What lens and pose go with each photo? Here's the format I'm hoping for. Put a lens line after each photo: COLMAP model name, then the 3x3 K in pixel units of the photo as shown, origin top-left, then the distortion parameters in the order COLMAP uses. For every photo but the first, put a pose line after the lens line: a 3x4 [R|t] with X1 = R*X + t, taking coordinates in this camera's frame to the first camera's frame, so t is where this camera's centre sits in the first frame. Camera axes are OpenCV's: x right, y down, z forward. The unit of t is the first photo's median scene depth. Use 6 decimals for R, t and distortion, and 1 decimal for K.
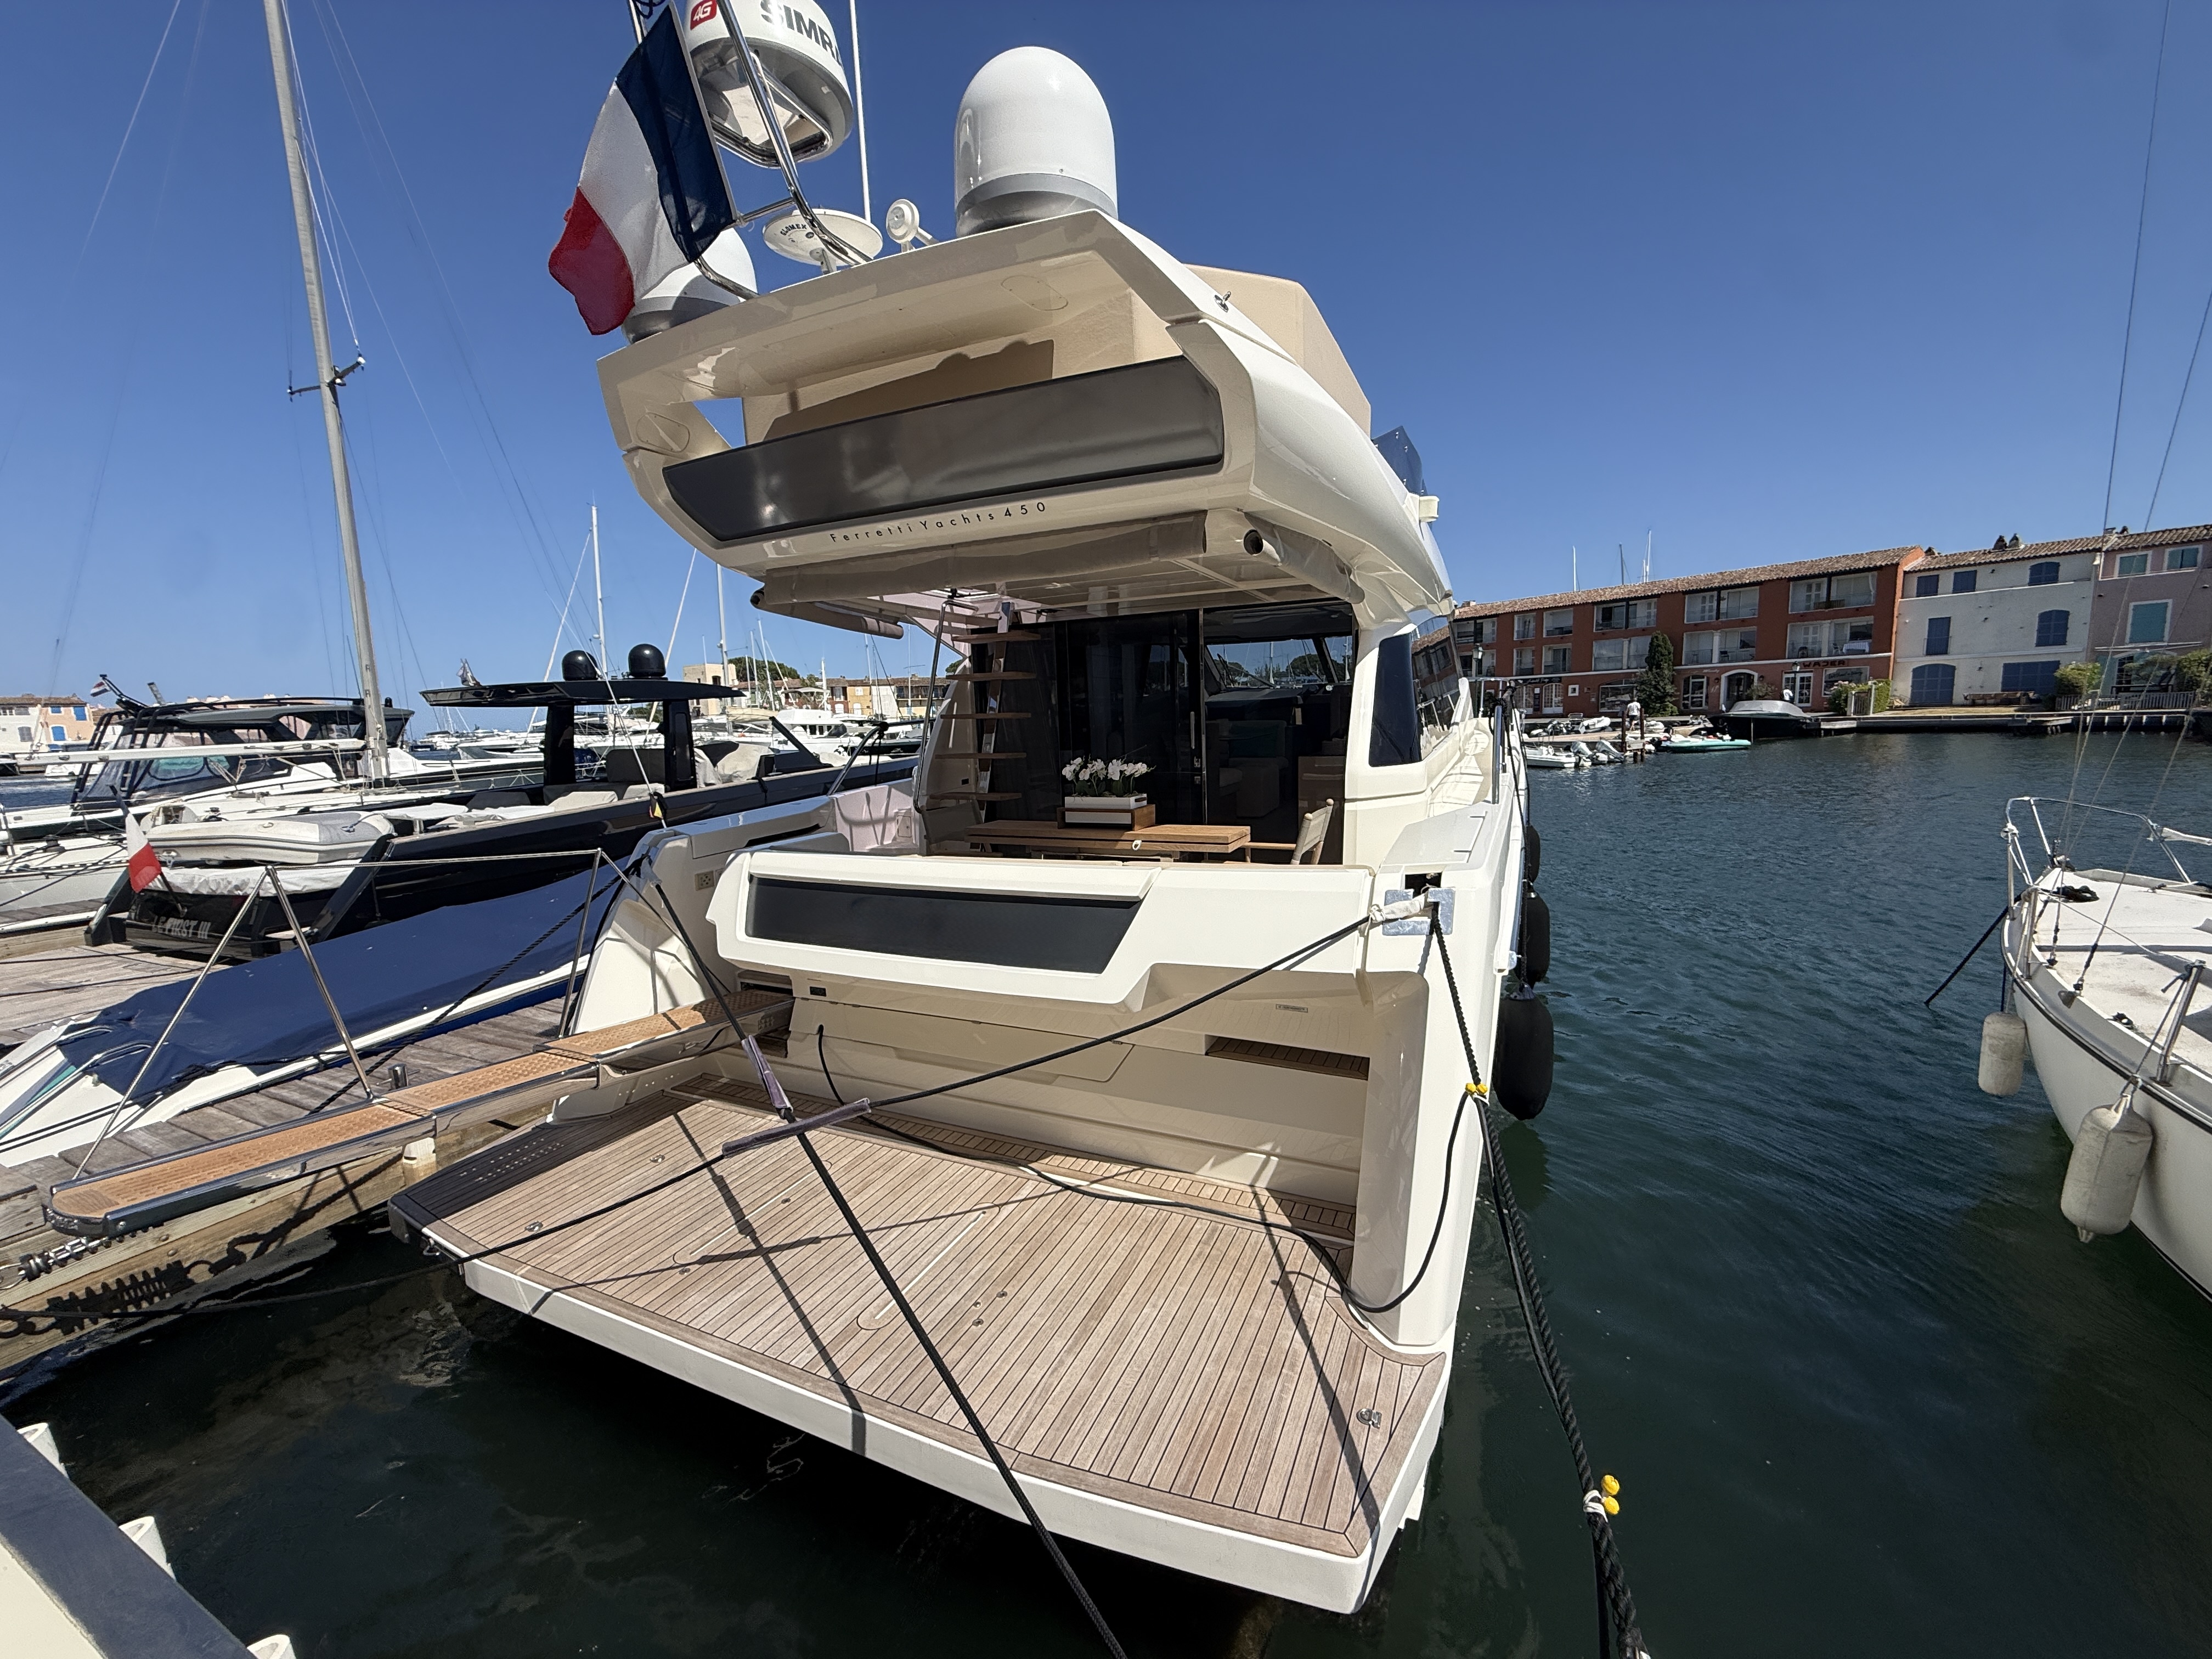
lens RADIAL K [[880.5, 0, 1096.7], [0, 880.5, 837.2], [0, 0, 1]] dist [0.000252, 0.000323]
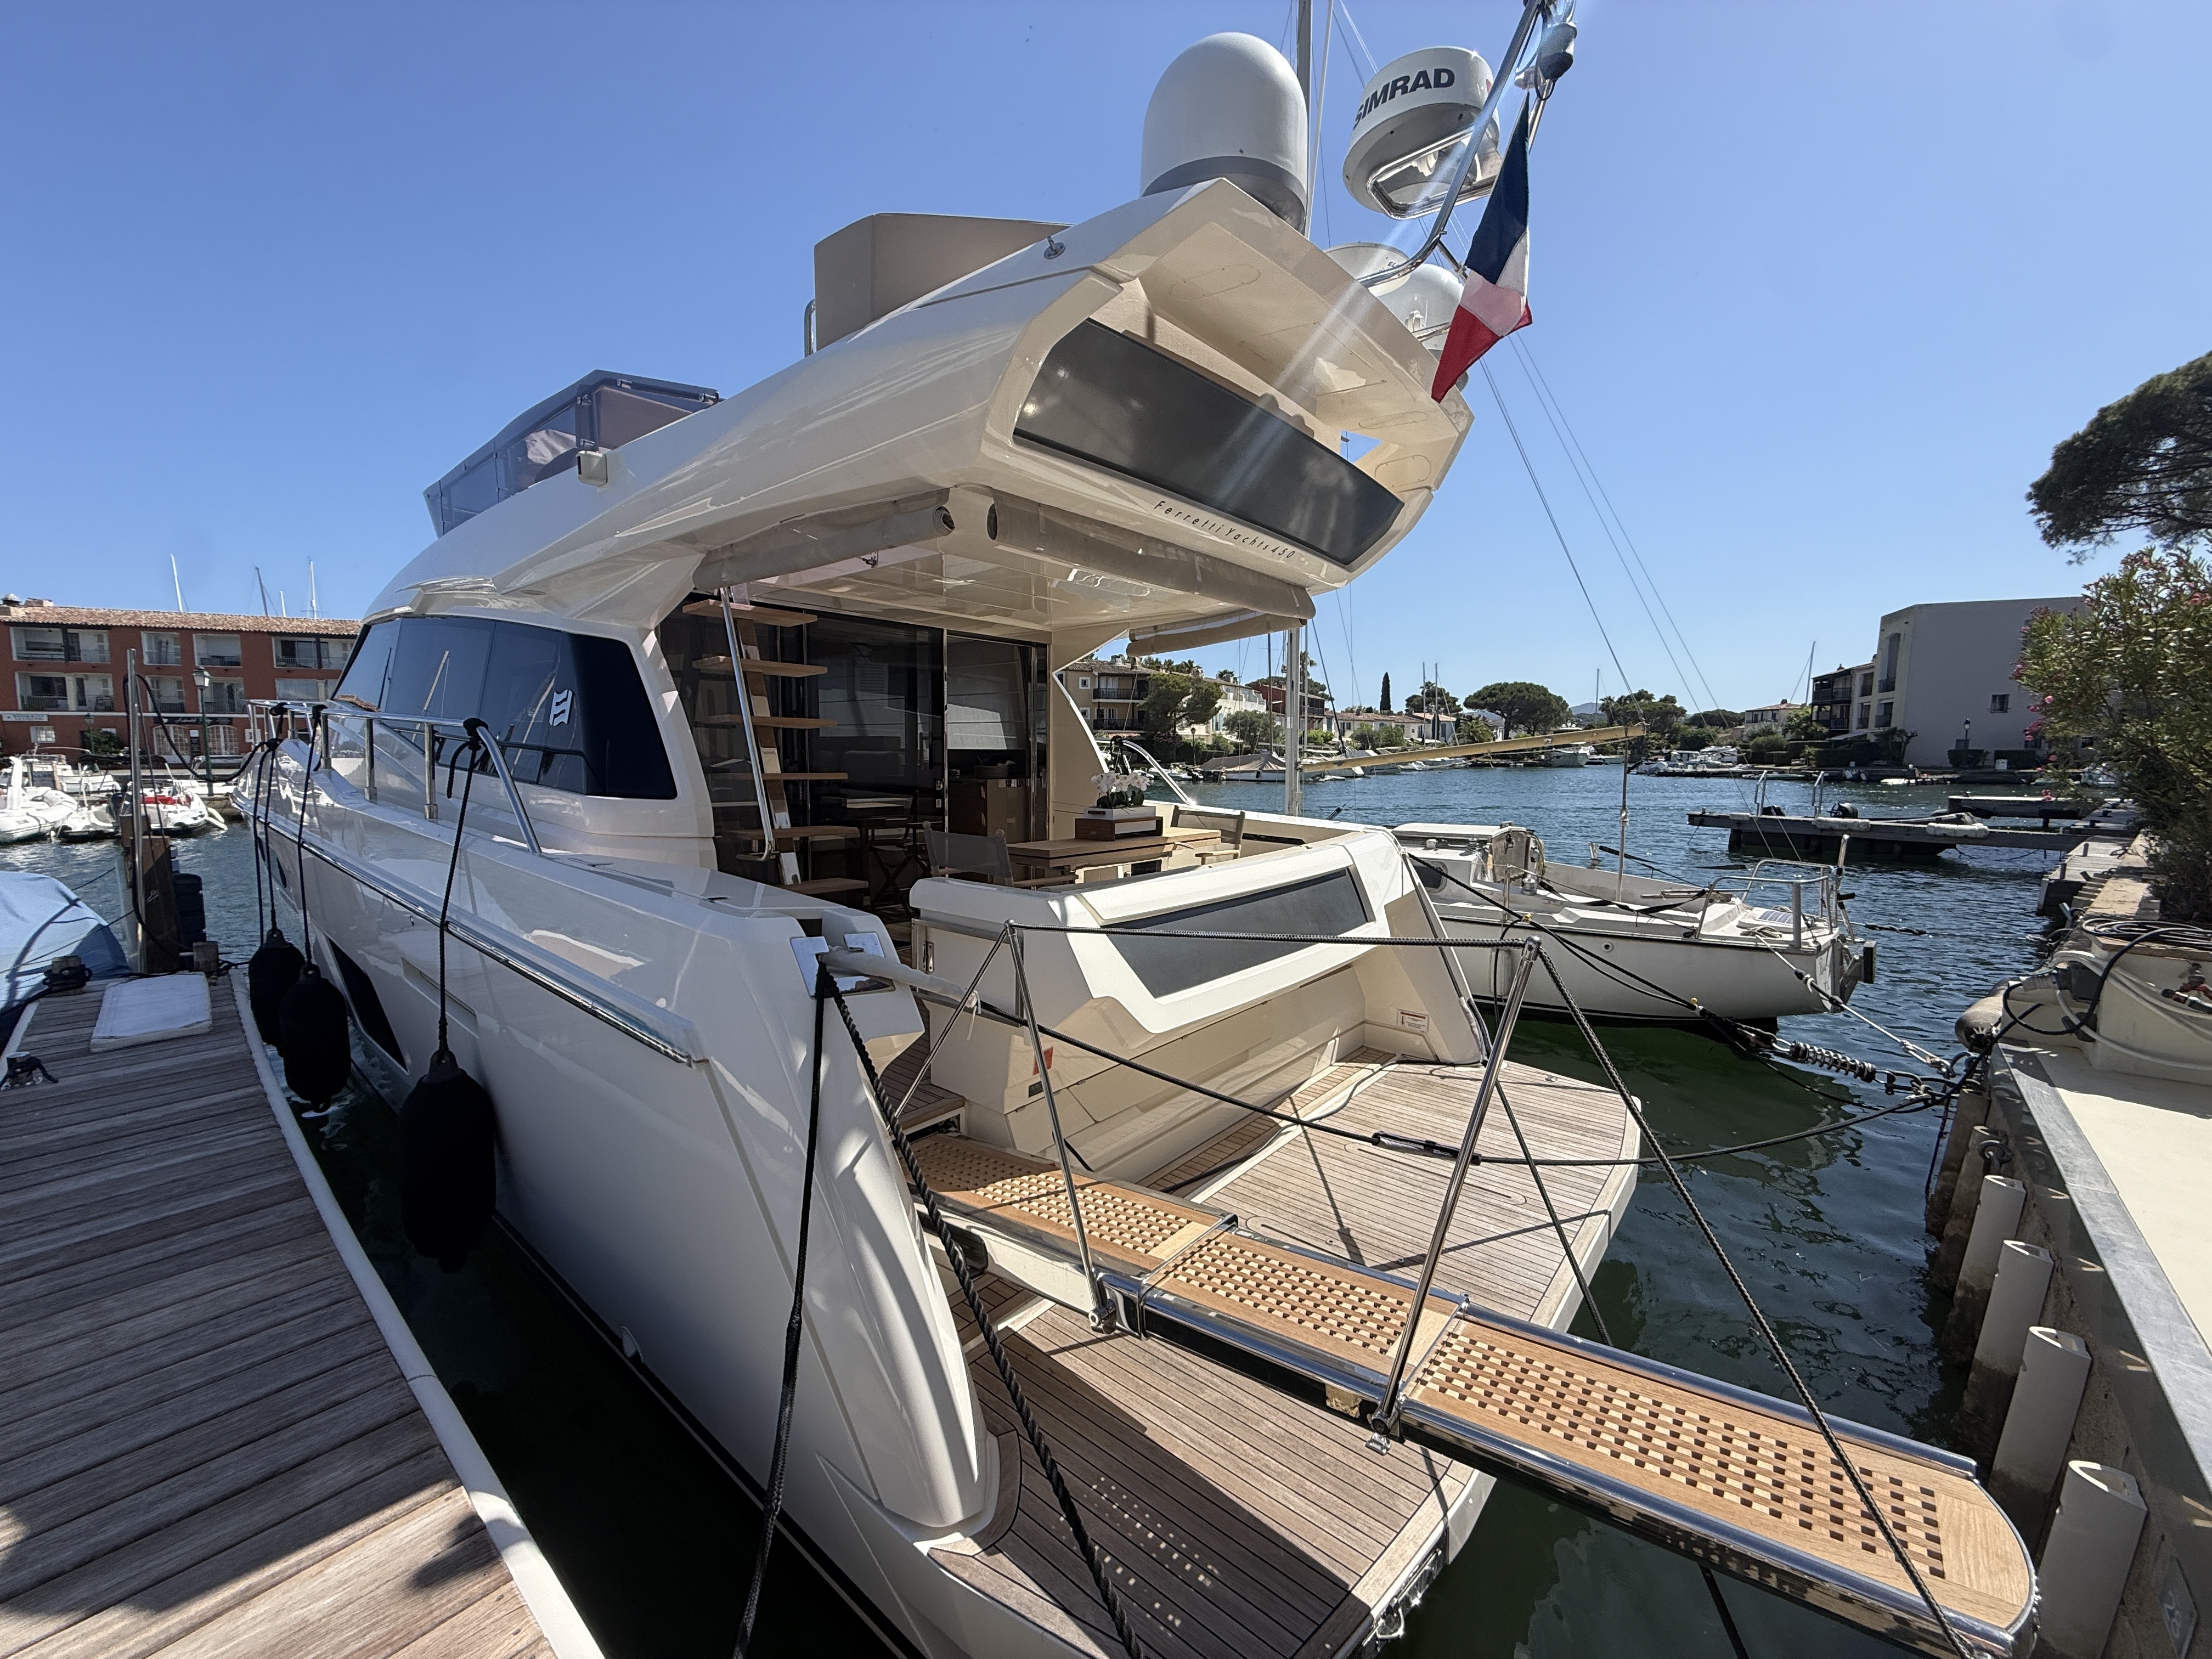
lens RADIAL K [[880.5, 0, 1096.7], [0, 880.5, 837.2], [0, 0, 1]] dist [0.000252, 0.000323]
pose [[0.245541, -0.056407, 0.967744, -0.194810], [0.118233, 0.992595, 0.027857, -0.008442], [-0.962149, 0.107579, 0.250392, 0.148177]]
